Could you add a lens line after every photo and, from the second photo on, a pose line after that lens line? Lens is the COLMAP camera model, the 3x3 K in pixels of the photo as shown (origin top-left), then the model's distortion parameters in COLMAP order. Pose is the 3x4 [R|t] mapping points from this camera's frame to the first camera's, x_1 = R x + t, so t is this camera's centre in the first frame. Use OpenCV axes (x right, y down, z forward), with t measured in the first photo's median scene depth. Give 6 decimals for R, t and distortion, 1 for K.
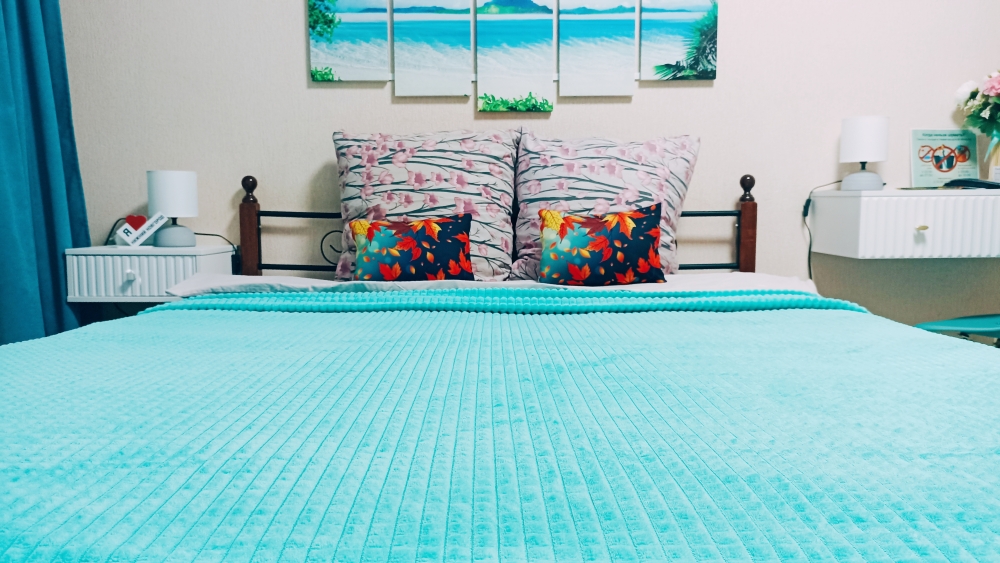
lens RADIAL K [[749.5, 0, 500.4], [0, 749.5, 286.5], [0, 0, 1]] dist [0.013129, 0.002943]
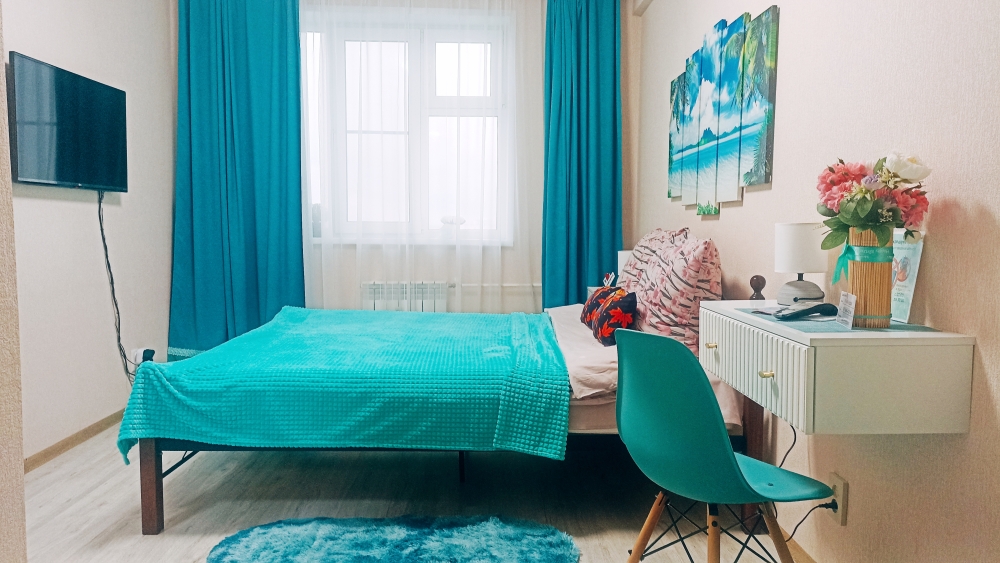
lens RADIAL K [[749.5, 0, 498.9], [0, 749.5, 276.8], [0, 0, 1]] dist [0.013129, 0.002943]
pose [[-0.010032, 0.077139, -0.996970, 1.436016], [-0.106471, 0.991270, 0.077770, -0.200026], [0.994265, 0.106929, -0.001731, 0.686112]]
